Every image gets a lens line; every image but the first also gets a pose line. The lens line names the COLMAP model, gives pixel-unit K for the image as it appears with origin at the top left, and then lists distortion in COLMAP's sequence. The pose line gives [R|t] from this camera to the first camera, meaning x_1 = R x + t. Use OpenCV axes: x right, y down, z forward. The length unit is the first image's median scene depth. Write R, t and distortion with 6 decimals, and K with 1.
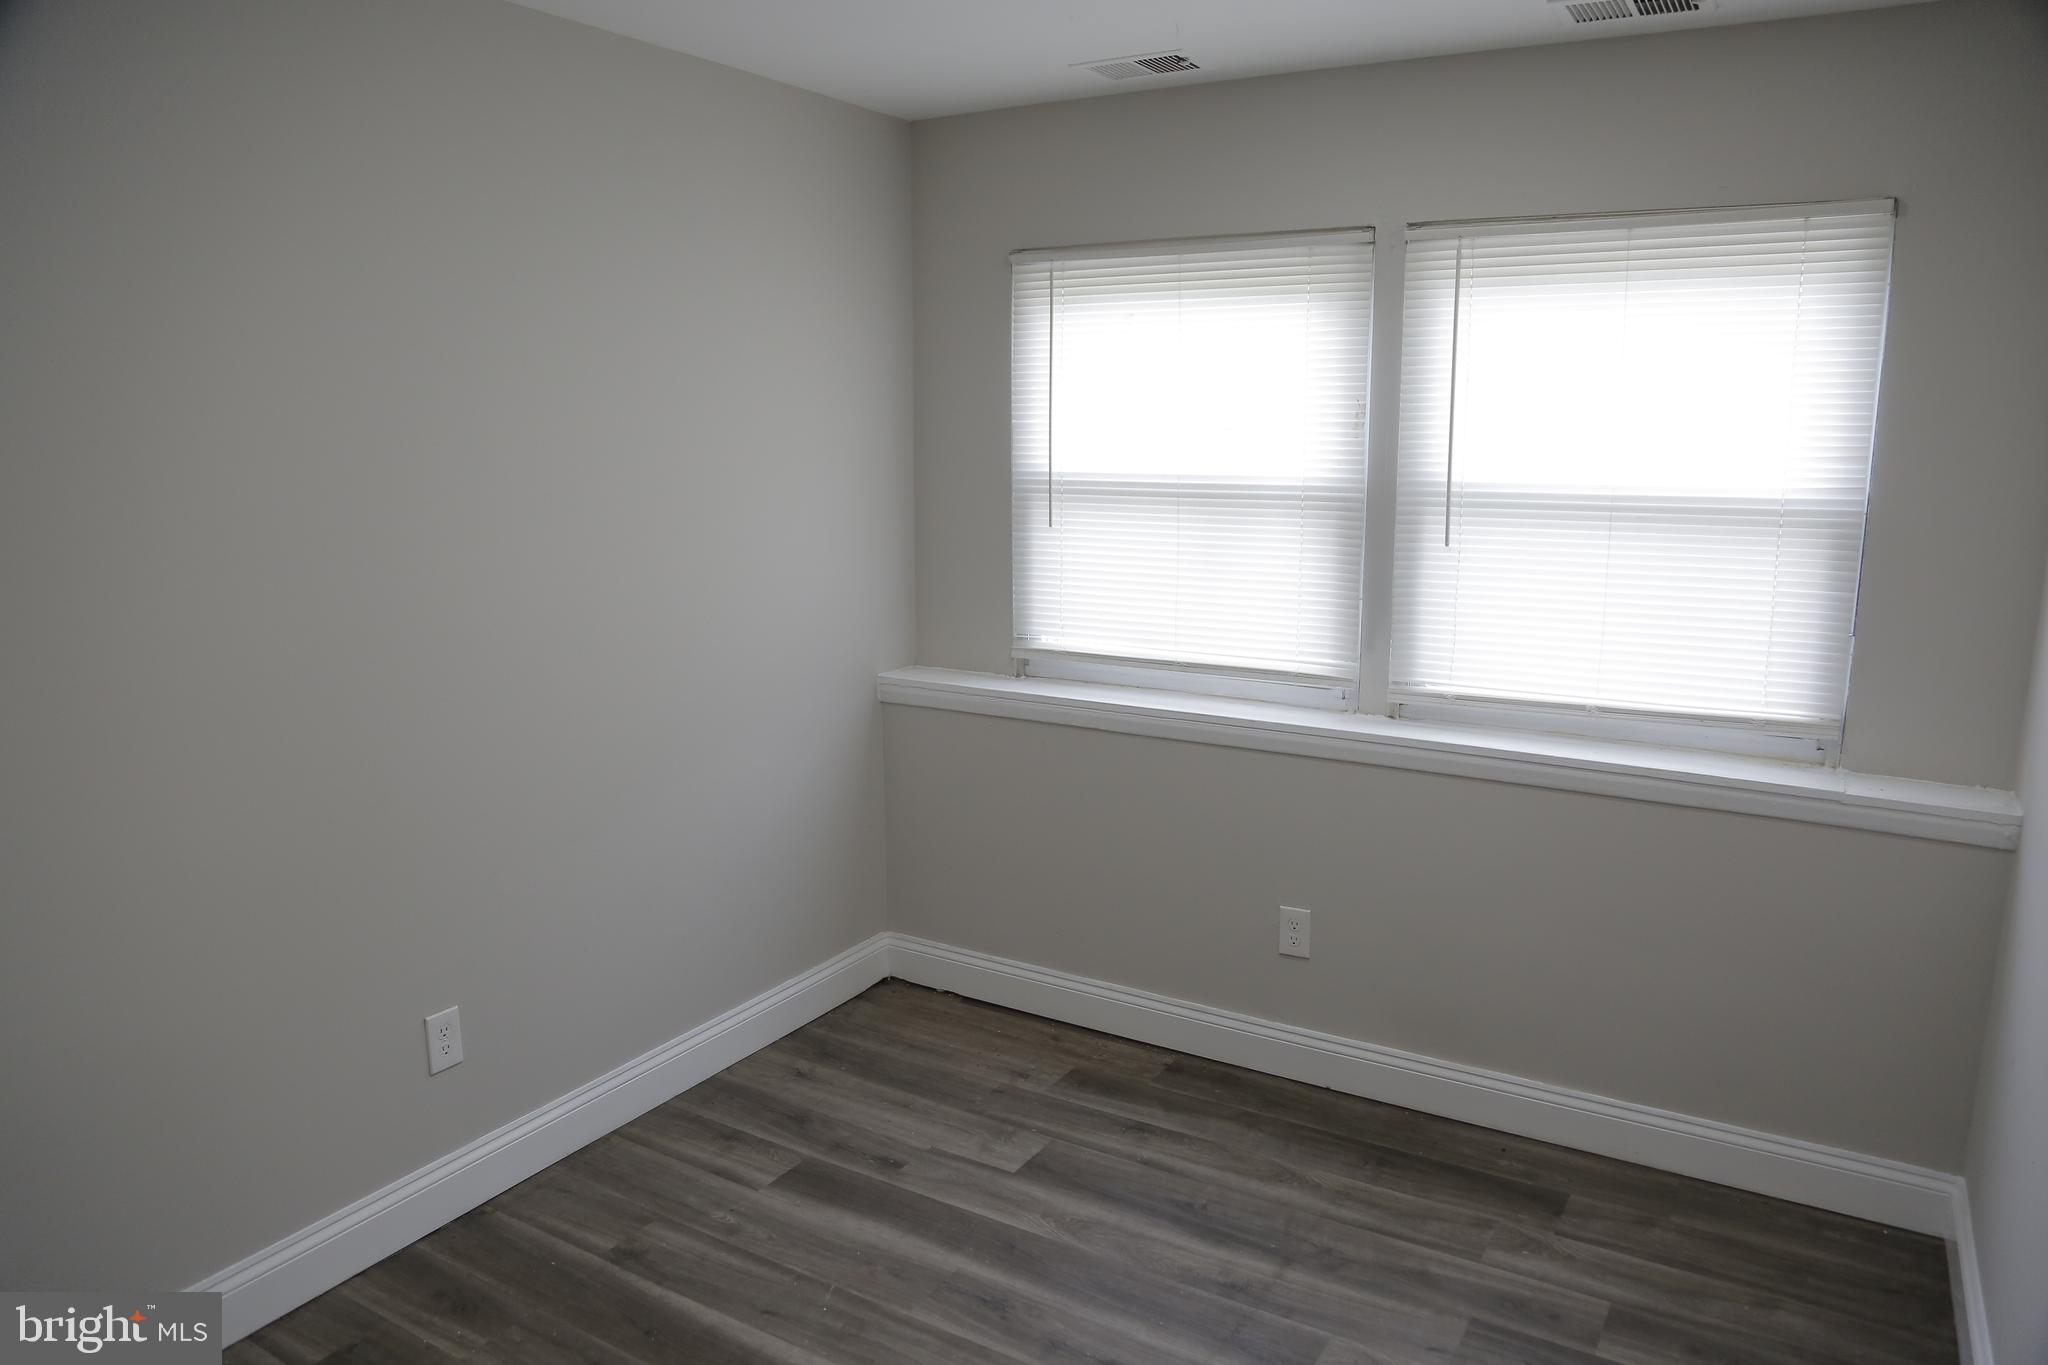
lens RADIAL K [[1391.7, 0, 1013.4], [0, 1391.7, 735.2], [0, 0, 1]] dist [-0.115989, 0.063756]
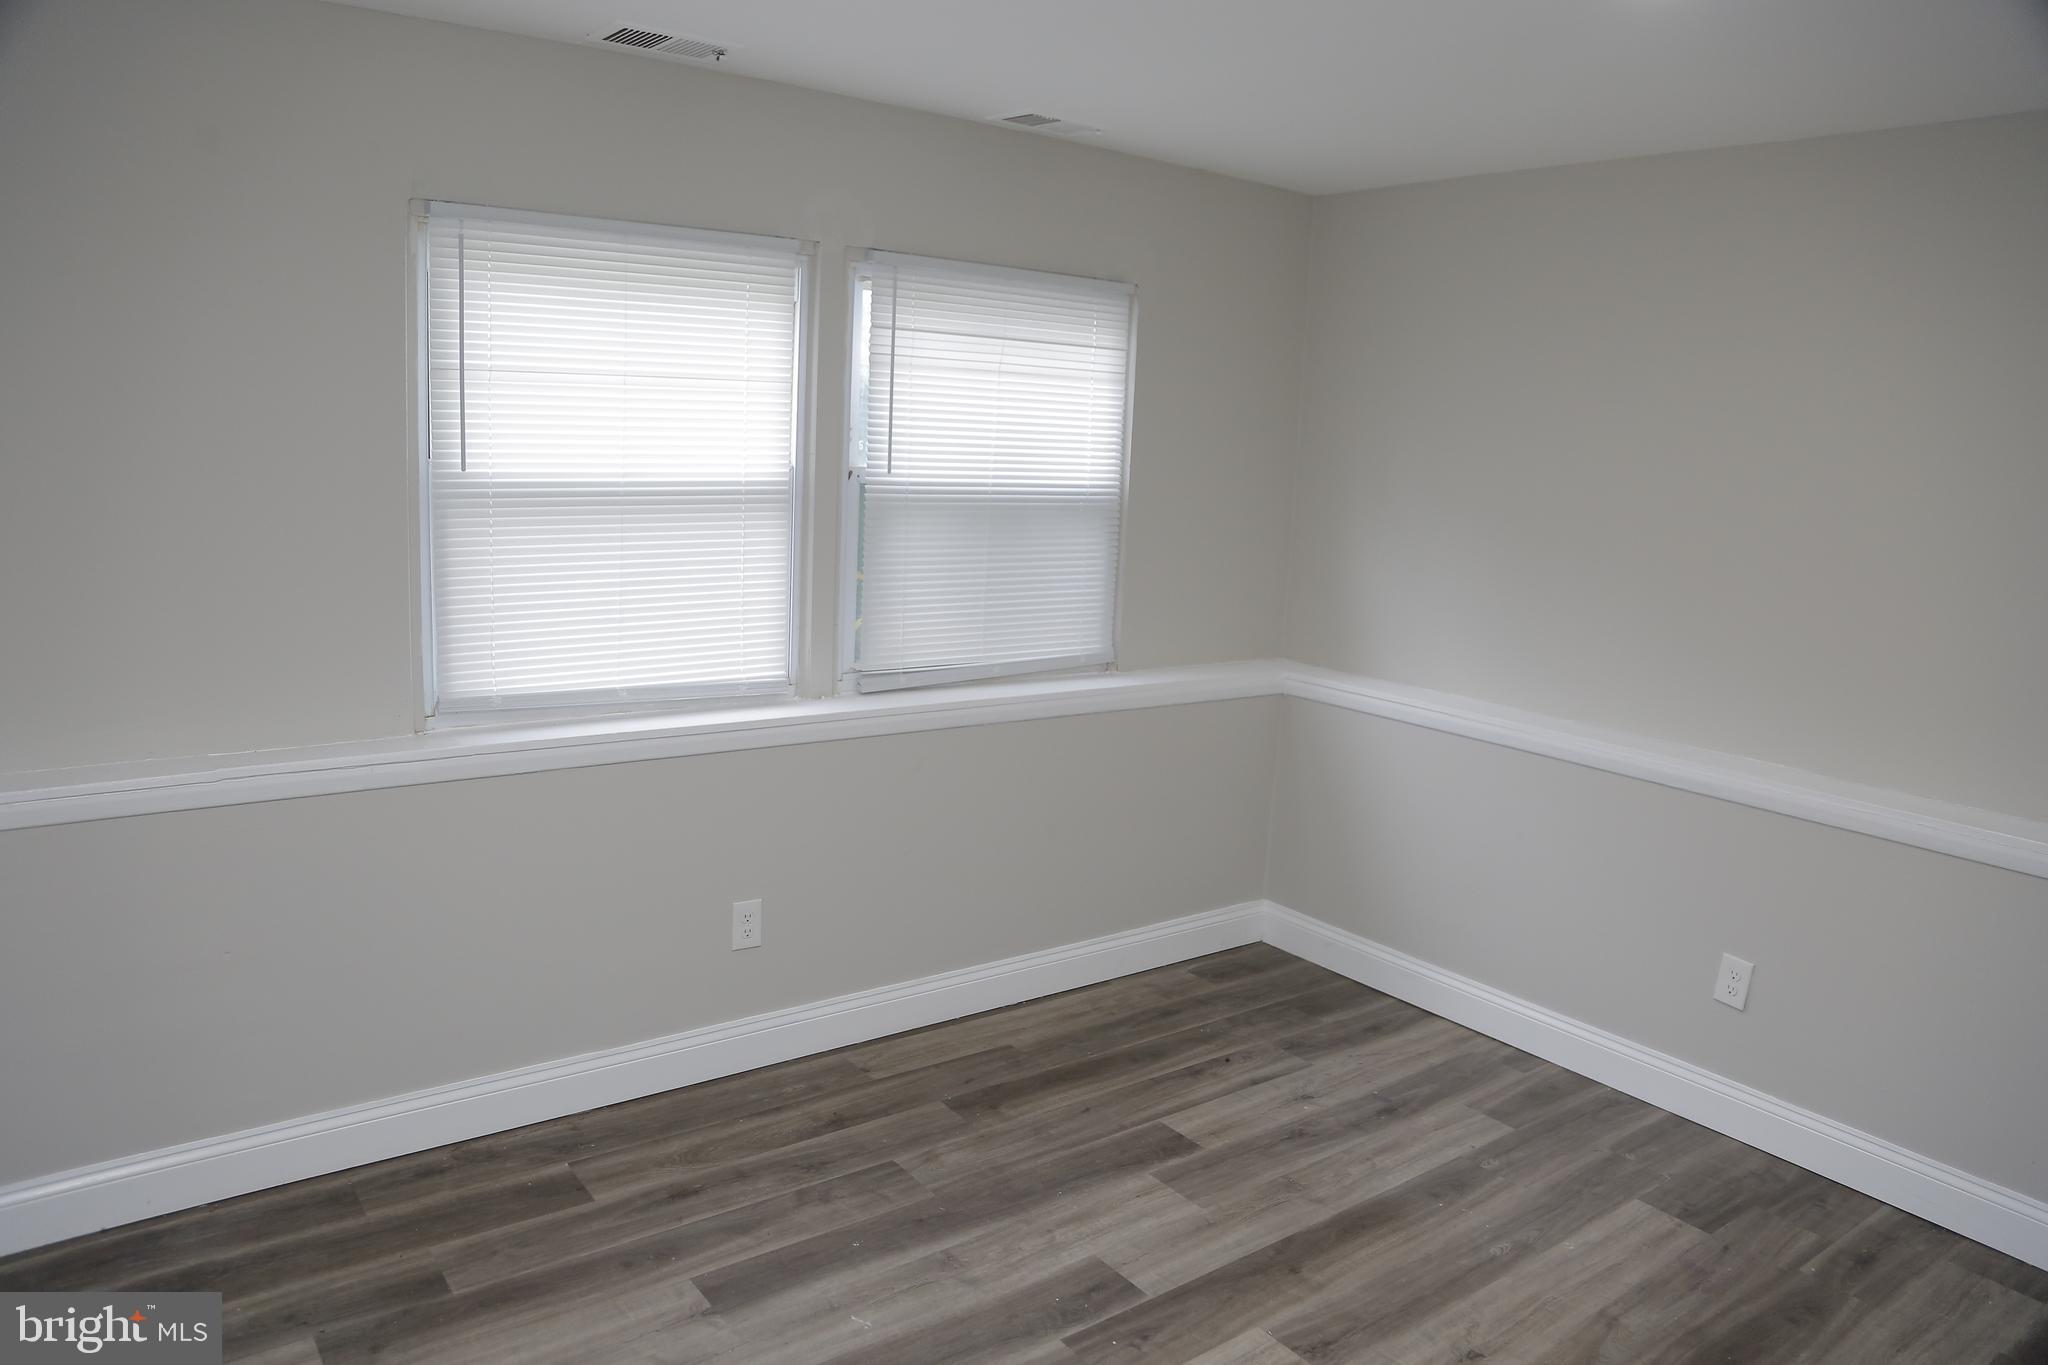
lens RADIAL K [[1391.7, 0, 1021.0], [0, 1391.7, 686.1], [0, 0, 1]] dist [-0.115989, 0.063756]
pose [[0.375082, -0.150886, 0.914629, -0.722709], [0.138507, 0.984710, 0.105647, -0.126776], [-0.916586, 0.087057, 0.390246, 0.467830]]
